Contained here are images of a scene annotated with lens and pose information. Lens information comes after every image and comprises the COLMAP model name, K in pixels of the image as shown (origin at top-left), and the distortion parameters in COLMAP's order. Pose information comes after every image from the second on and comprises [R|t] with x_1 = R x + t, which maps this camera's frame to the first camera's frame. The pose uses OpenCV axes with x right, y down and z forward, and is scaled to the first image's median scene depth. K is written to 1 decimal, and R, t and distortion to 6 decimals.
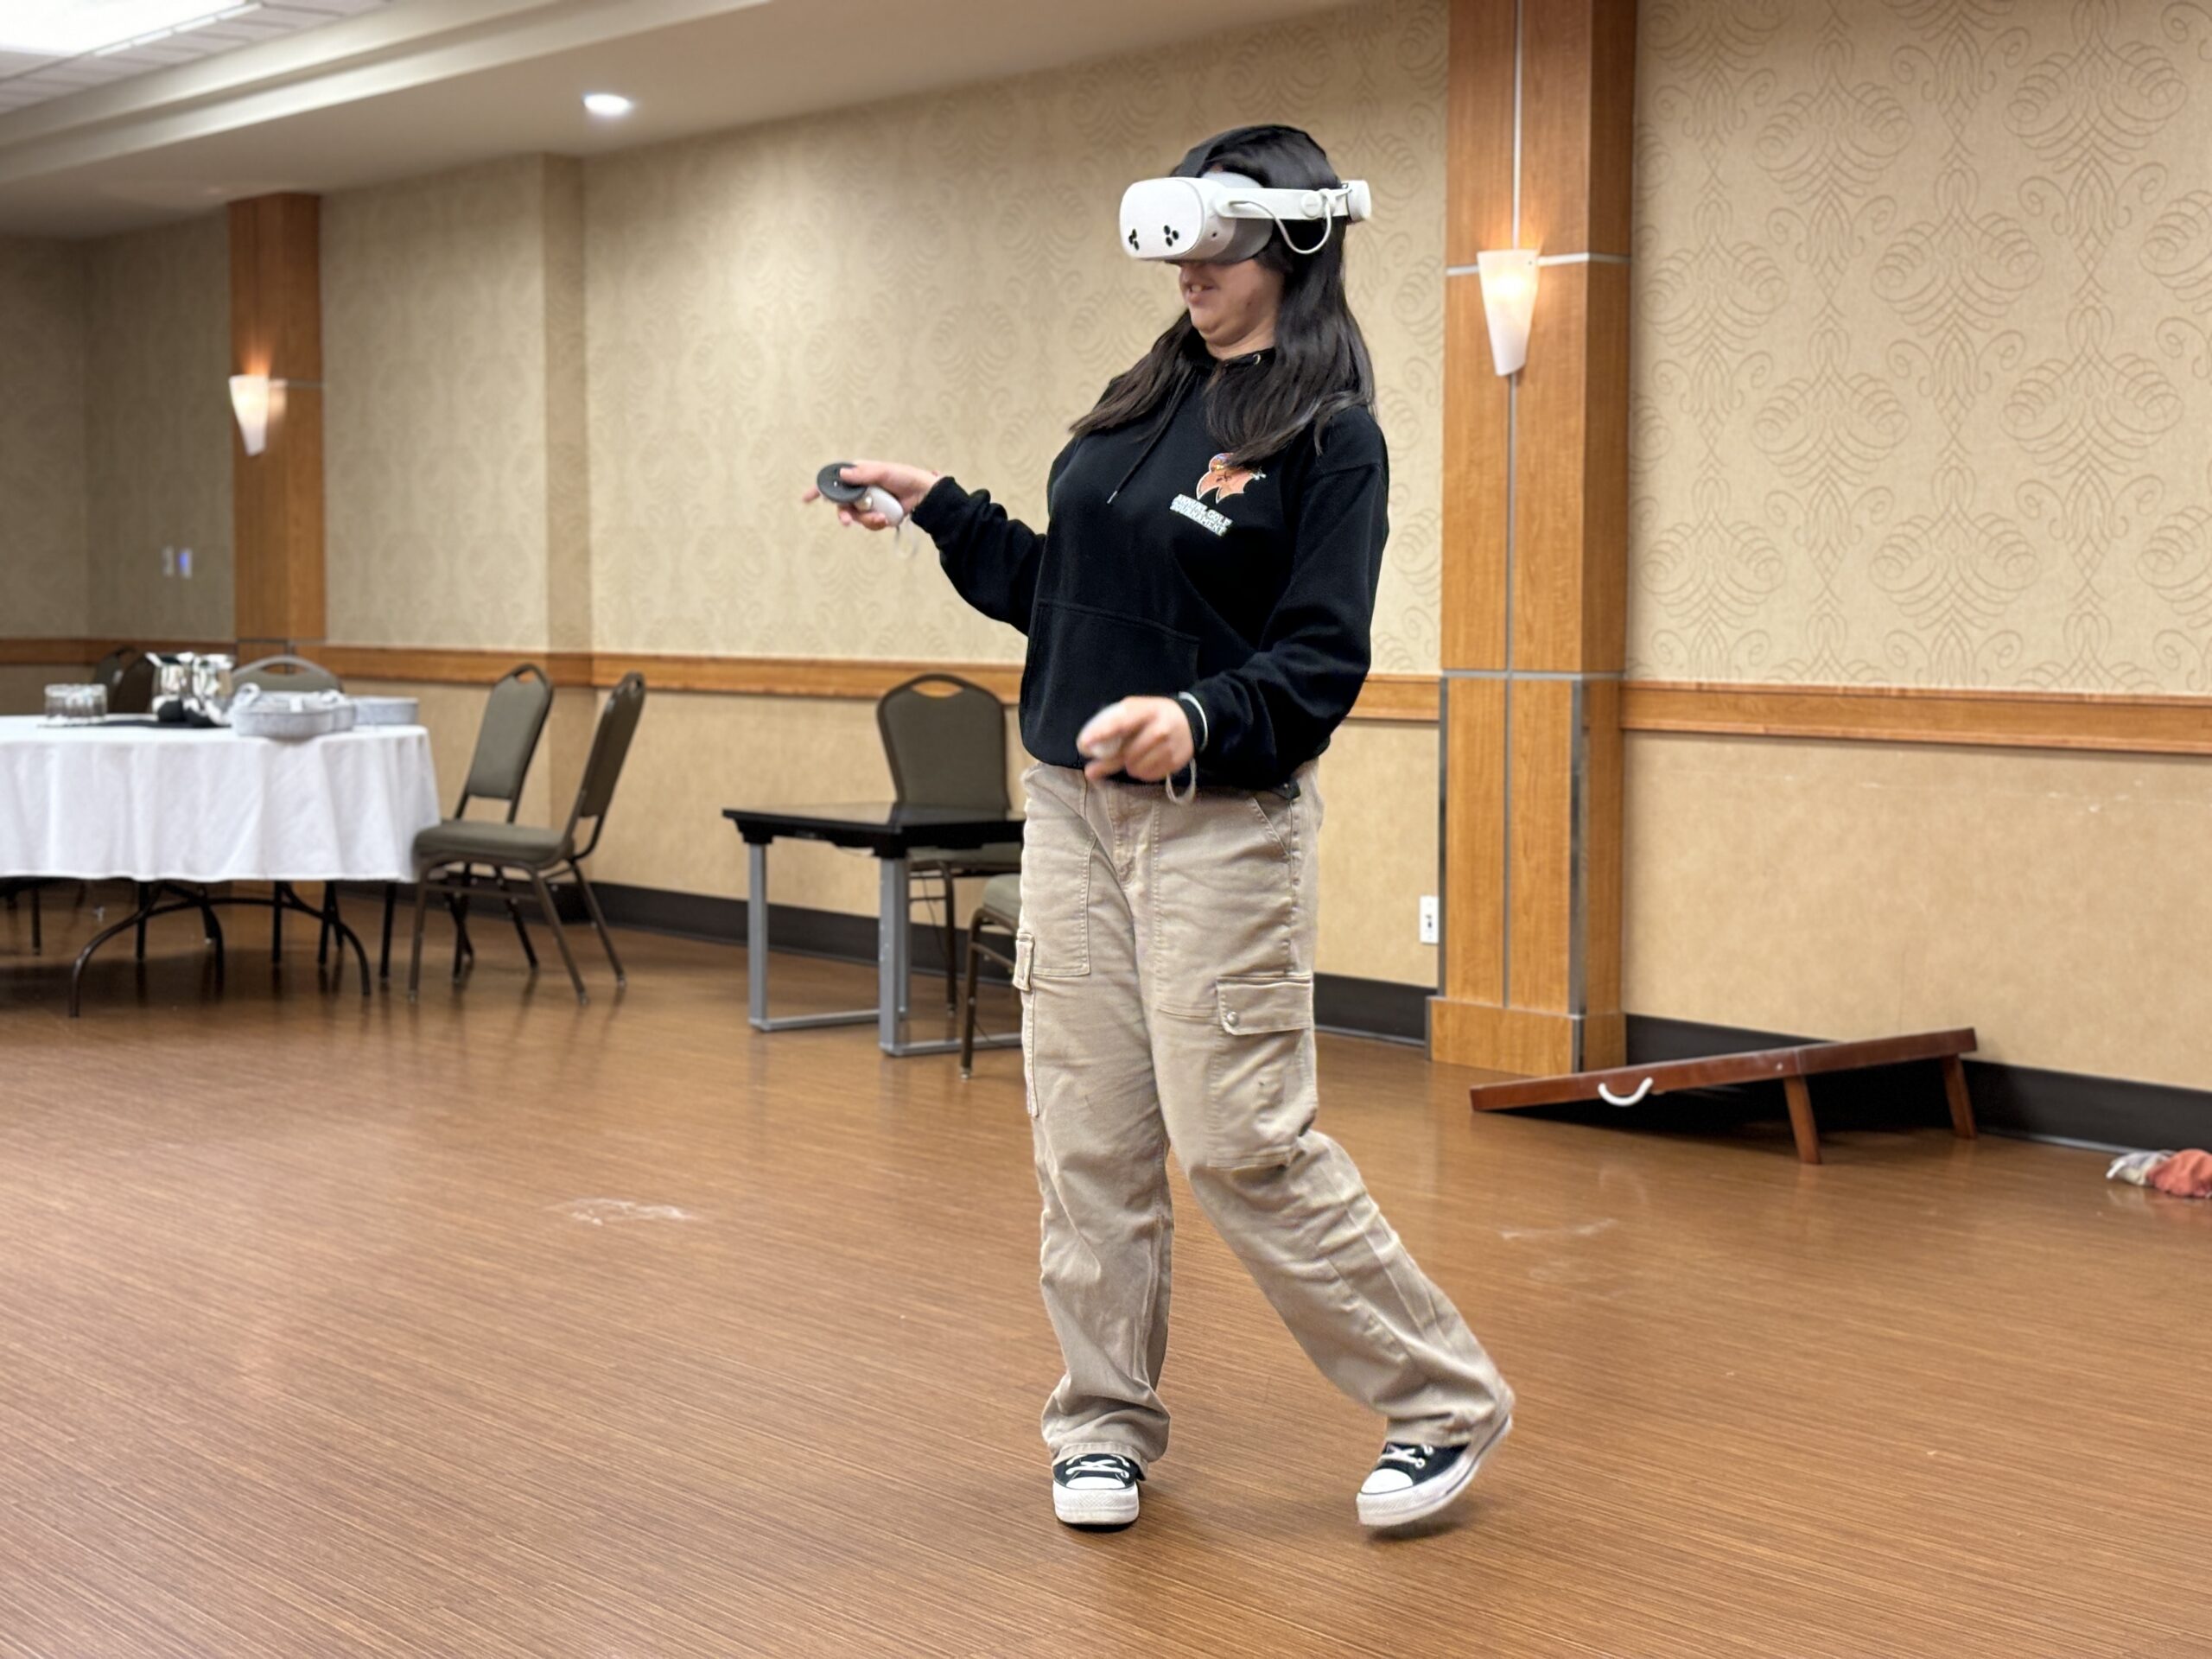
lens RADIAL K [[3425.0, 0, 1087.4], [0, 3425.0, 820.5], [0, 0, 1]] dist [0.219822, -0.958754]
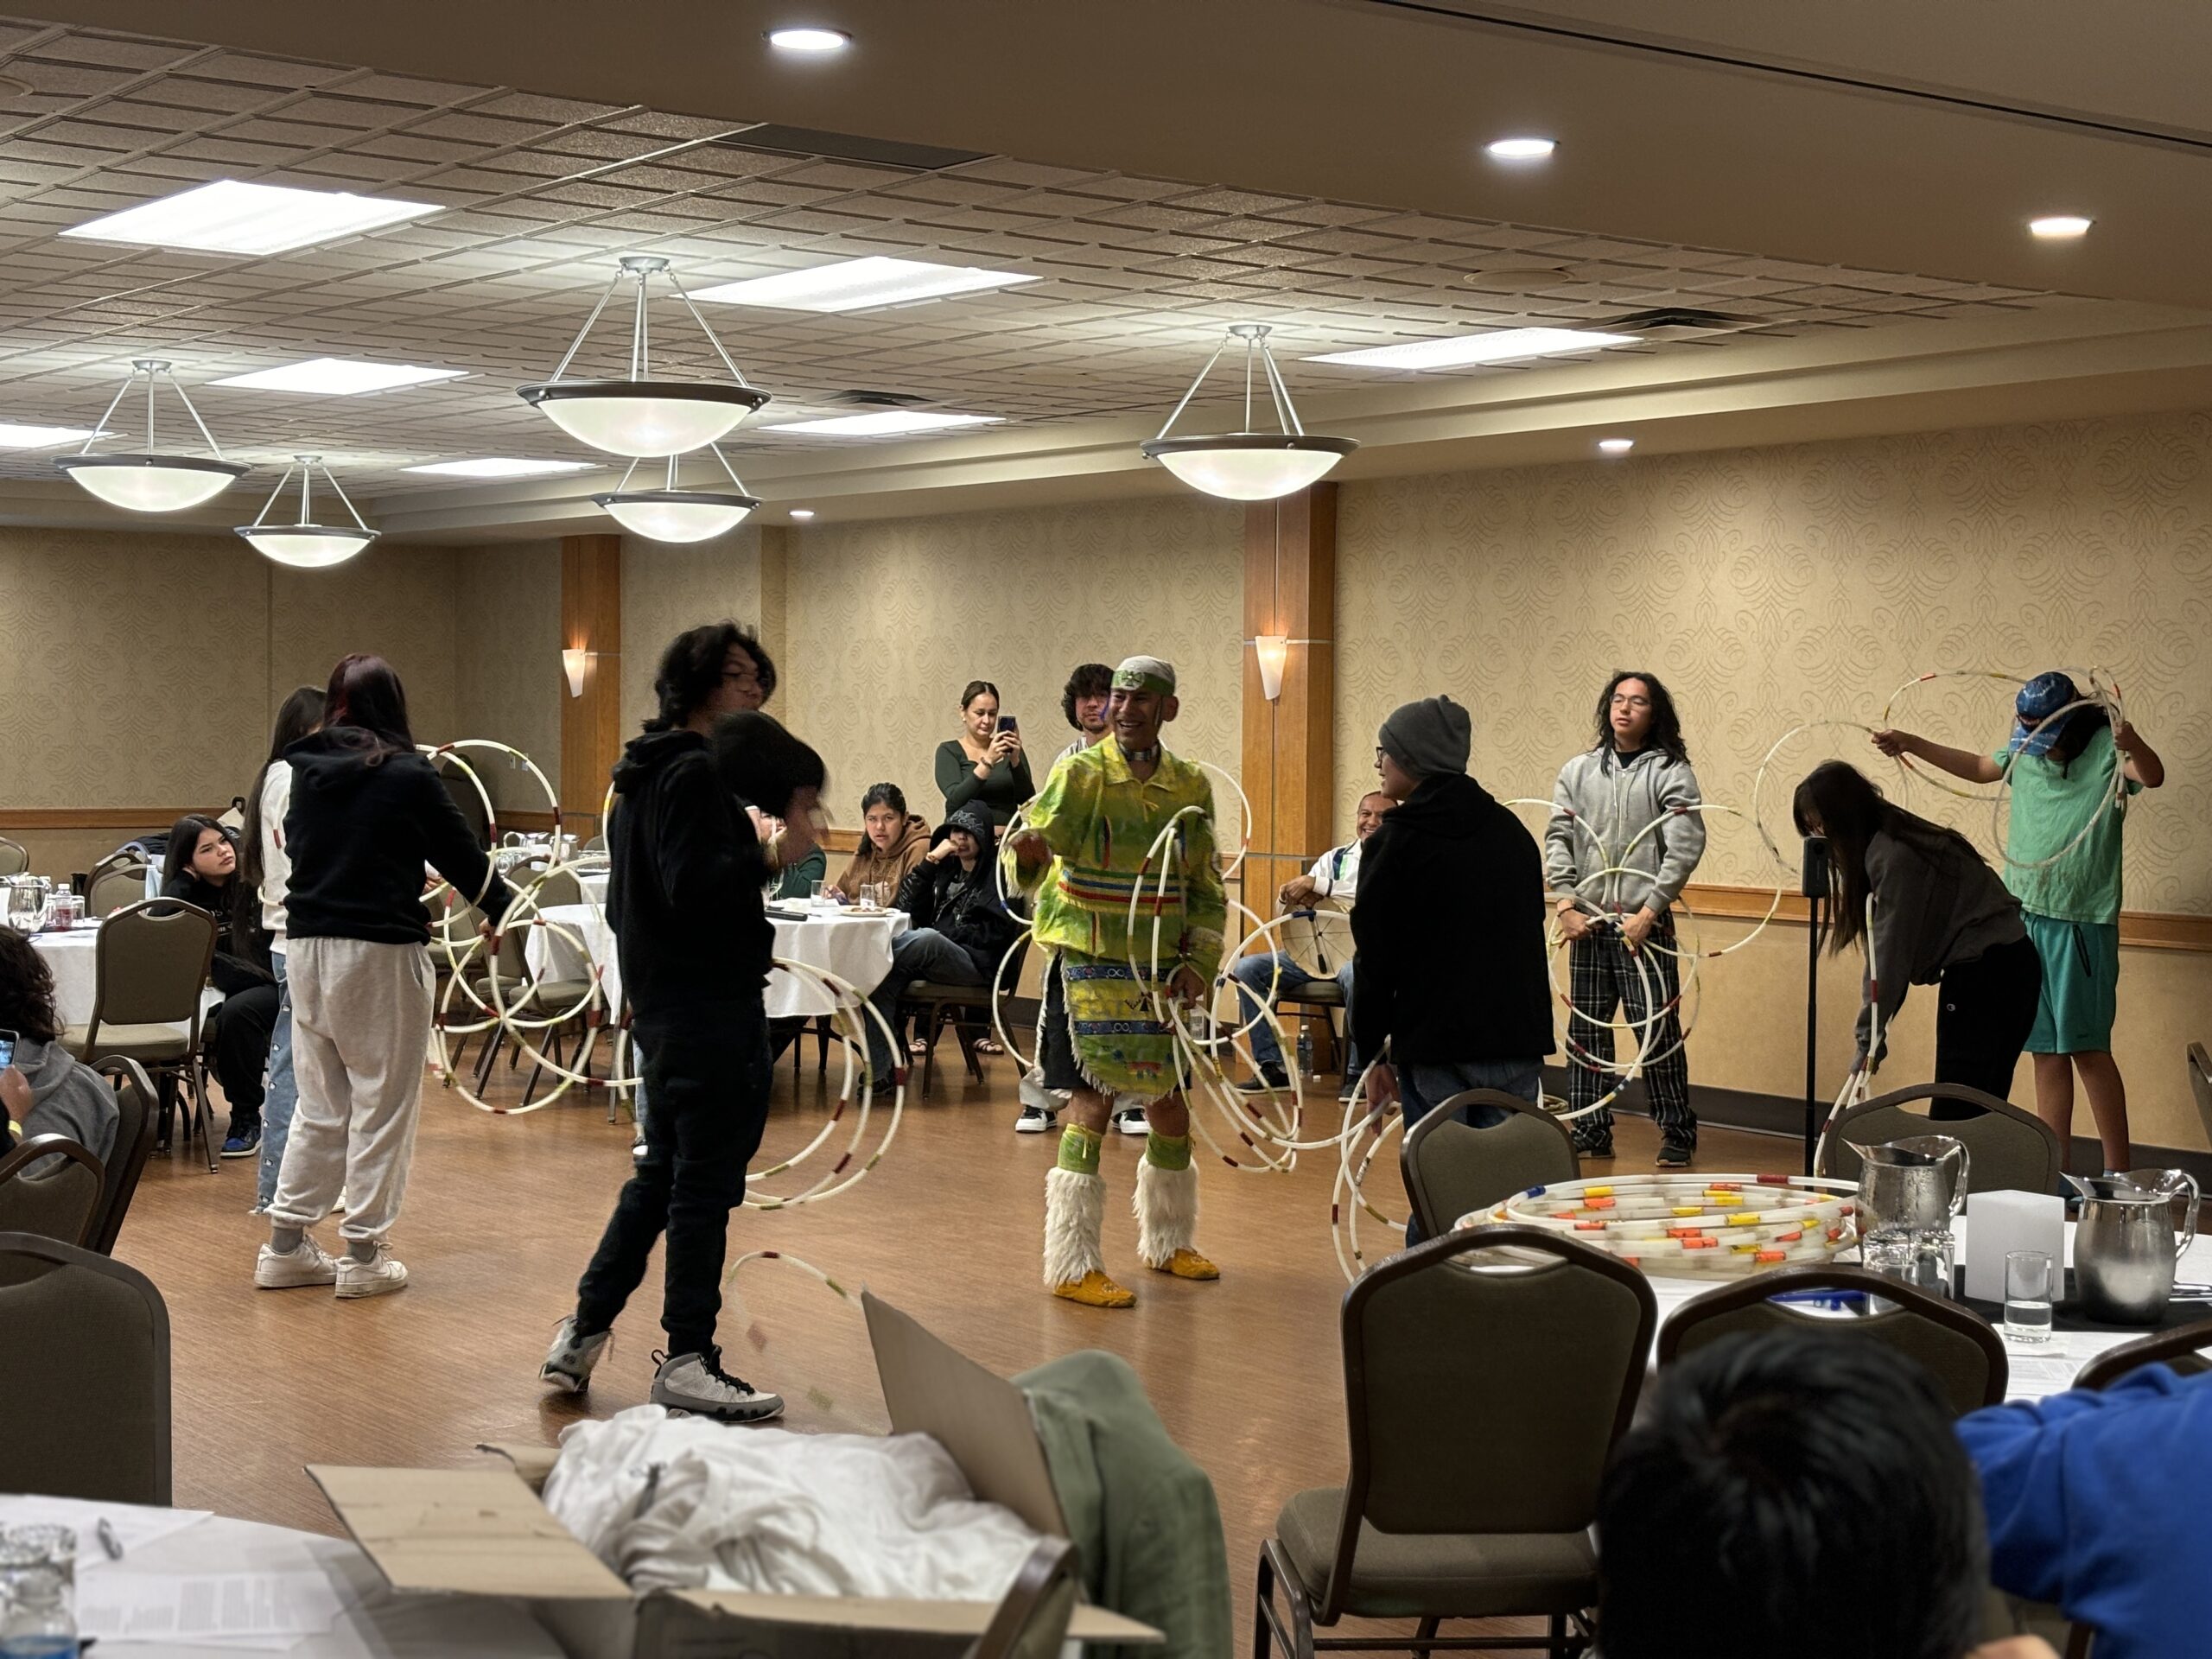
lens RADIAL K [[3424.1, 0, 1106.0], [0, 3424.1, 829.5], [0, 0, 1]] dist [0.222618, -0.982558]
pose [[0.998993, 0.009397, -0.043865, 0.117345], [-0.010791, 0.999441, -0.031658, 0.003593], [0.043543, 0.032100, 0.998536, -0.918142]]
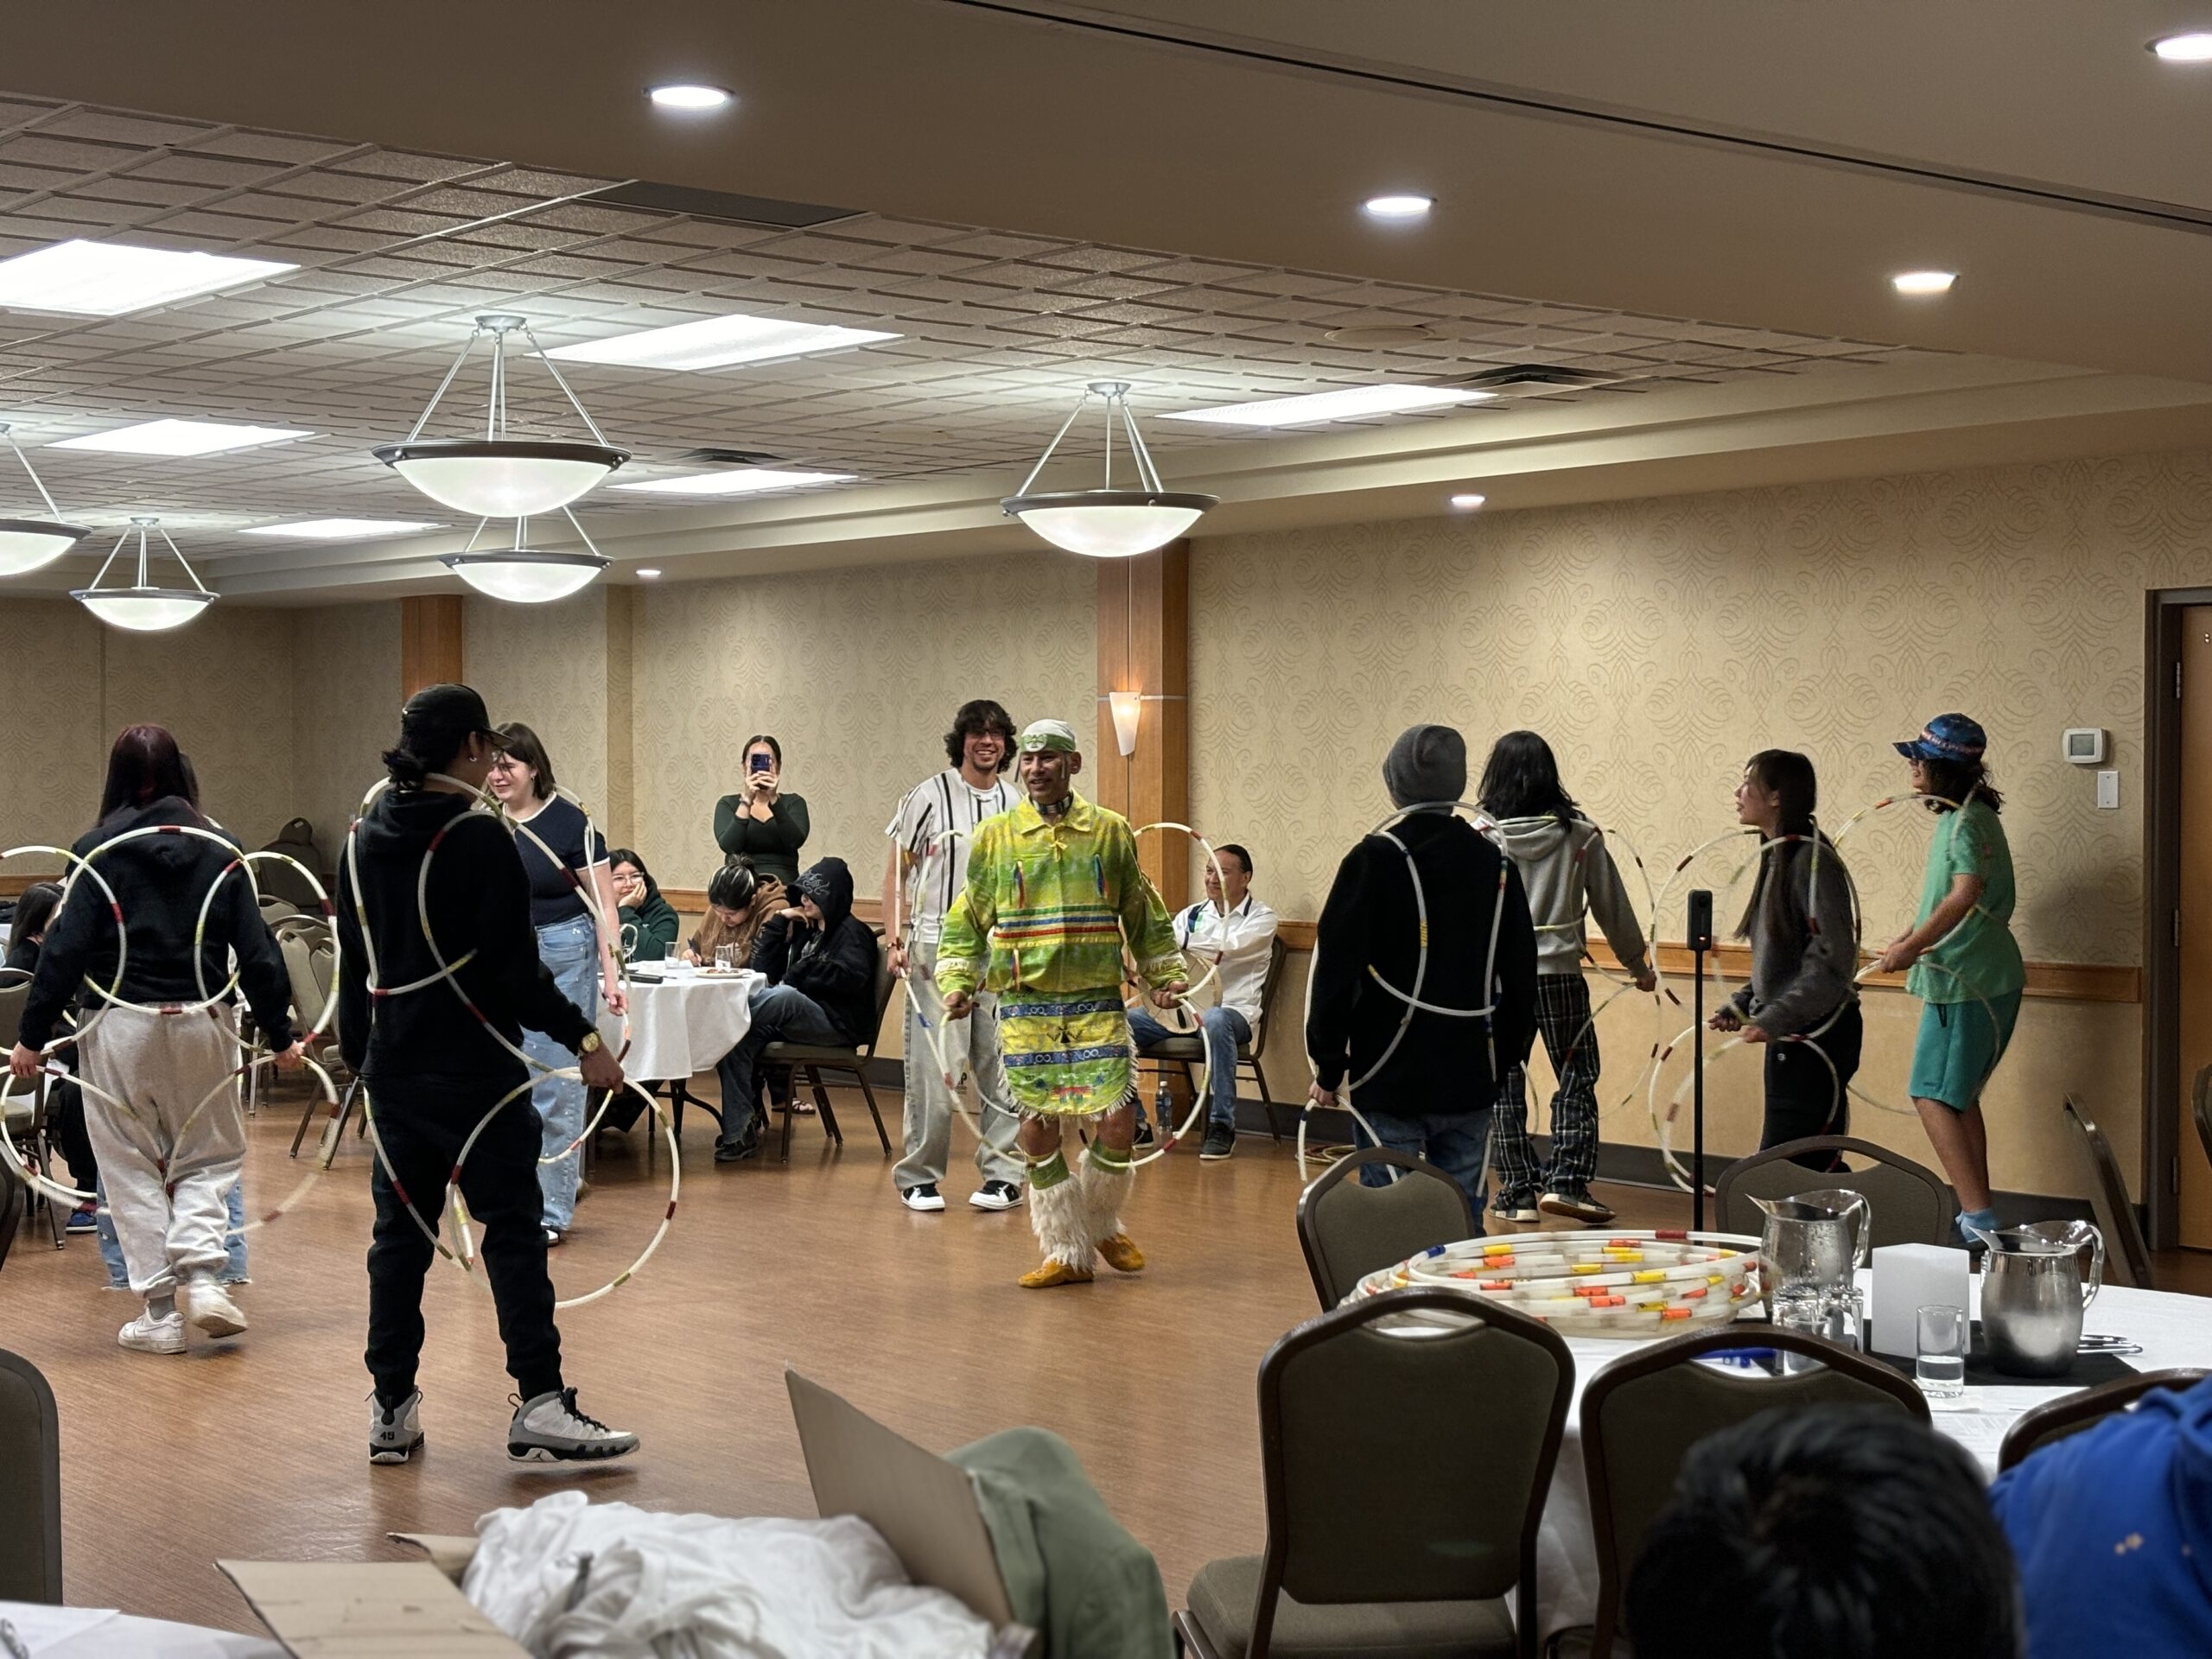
lens RADIAL K [[3421.8, 0, 1096.9], [0, 3421.8, 821.1], [0, 0, 1]] dist [0.218626, -0.939557]
pose [[0.999998, -0.001386, 0.001353, 0.105969], [0.001453, 0.998727, -0.050420, 0.002334], [-0.001282, 0.050422, 0.998727, -0.911328]]
